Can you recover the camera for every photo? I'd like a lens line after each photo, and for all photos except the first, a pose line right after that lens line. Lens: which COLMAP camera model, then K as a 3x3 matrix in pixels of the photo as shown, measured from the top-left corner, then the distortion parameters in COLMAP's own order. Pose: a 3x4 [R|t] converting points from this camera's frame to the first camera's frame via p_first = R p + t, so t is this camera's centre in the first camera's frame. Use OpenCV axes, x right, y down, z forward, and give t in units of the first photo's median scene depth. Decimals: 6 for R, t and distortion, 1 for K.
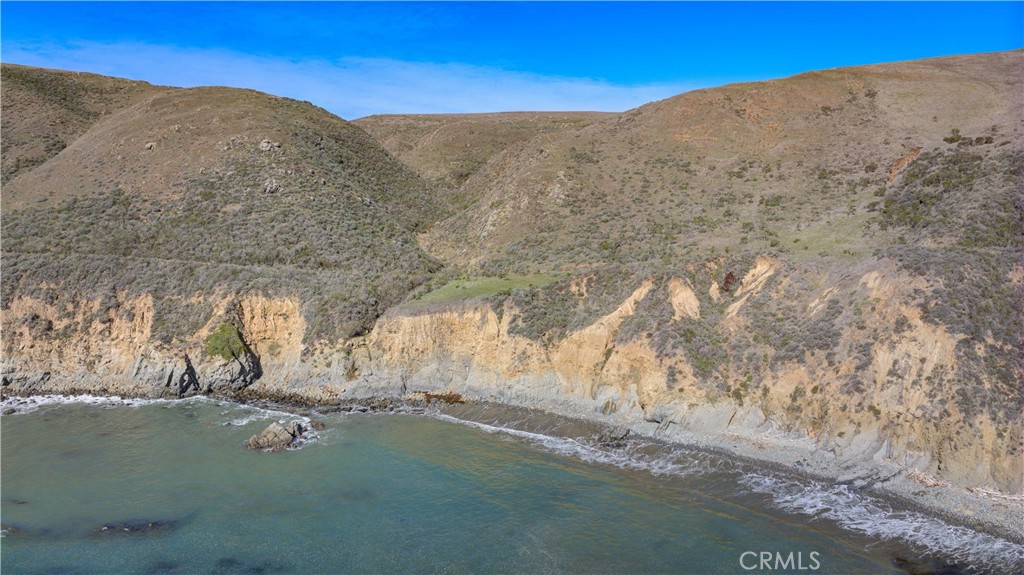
lens RADIAL K [[714.4, 0, 515.4], [0, 714.4, 291.2], [0, 0, 1]] dist [-0.103336, -0.015132]
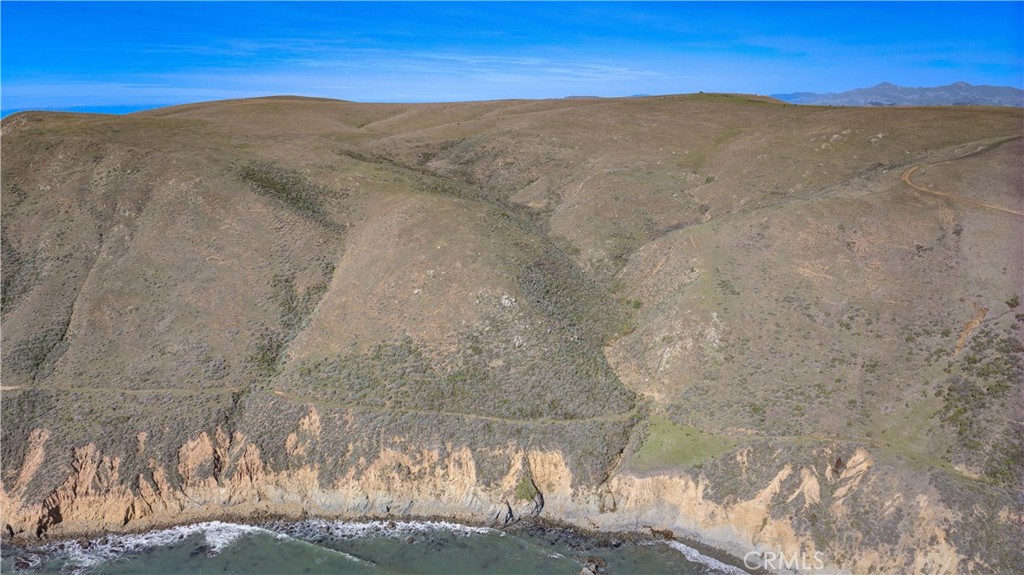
lens RADIAL K [[714.4, 0, 514.6], [0, 714.4, 289.3], [0, 0, 1]] dist [-0.103336, -0.015132]
pose [[0.994264, 0.030414, -0.102535, -0.280727], [-0.016943, 0.991398, 0.129777, -0.602506], [0.105600, -0.127295, 0.986227, -0.581513]]
